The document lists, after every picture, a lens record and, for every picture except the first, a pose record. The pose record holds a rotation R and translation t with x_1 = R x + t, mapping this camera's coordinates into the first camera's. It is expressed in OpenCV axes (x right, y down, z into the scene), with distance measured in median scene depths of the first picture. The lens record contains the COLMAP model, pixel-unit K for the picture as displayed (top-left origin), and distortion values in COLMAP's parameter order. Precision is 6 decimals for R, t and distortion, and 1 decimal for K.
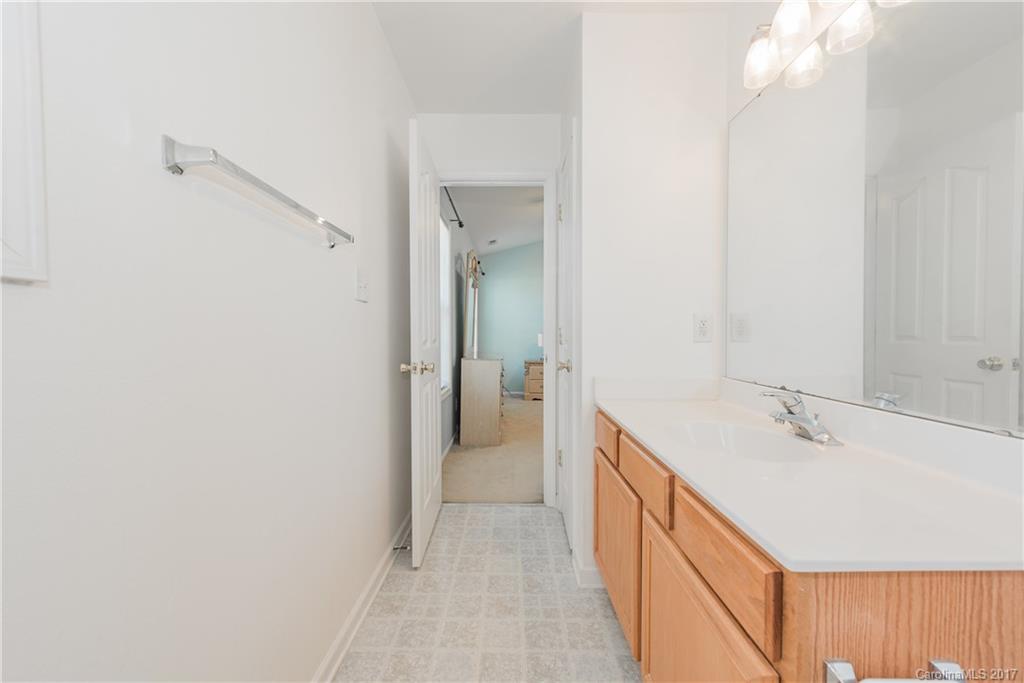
lens RADIAL K [[402.9, 0, 509.8], [0, 402.9, 328.7], [0, 0, 1]] dist [0.001368, -0.000080]
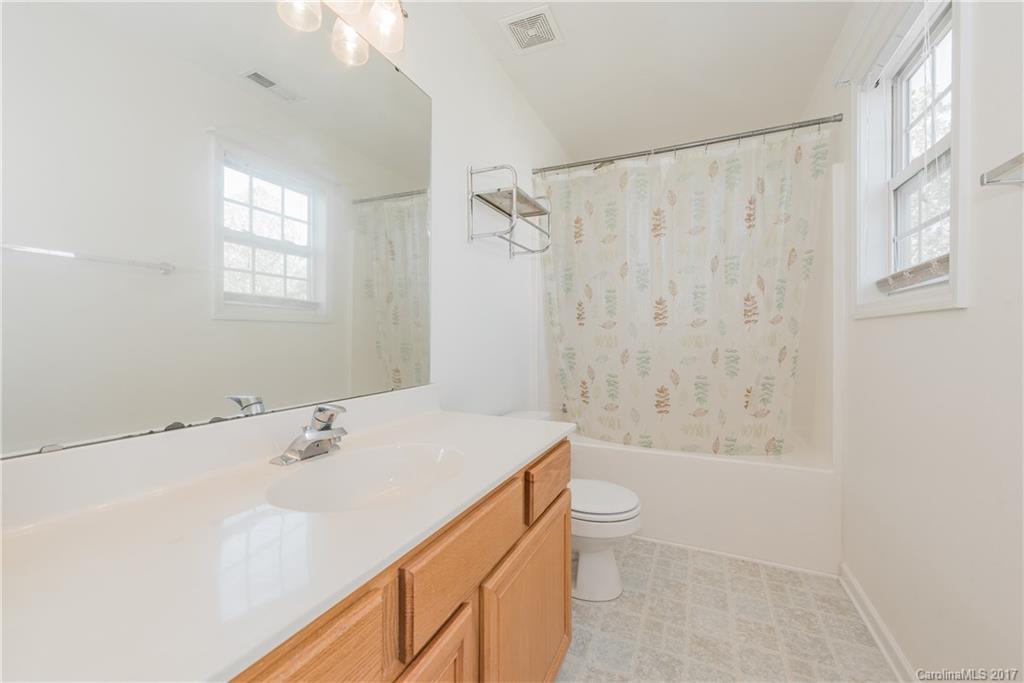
lens RADIAL K [[402.9, 0, 509.8], [0, 402.9, 328.7], [0, 0, 1]] dist [0.001368, -0.000080]
pose [[-0.904649, -0.000691, 0.426156, 0.003925], [-0.015069, 0.999425, -0.030368, 0.033247], [-0.425890, -0.033894, -0.904140, 2.006117]]
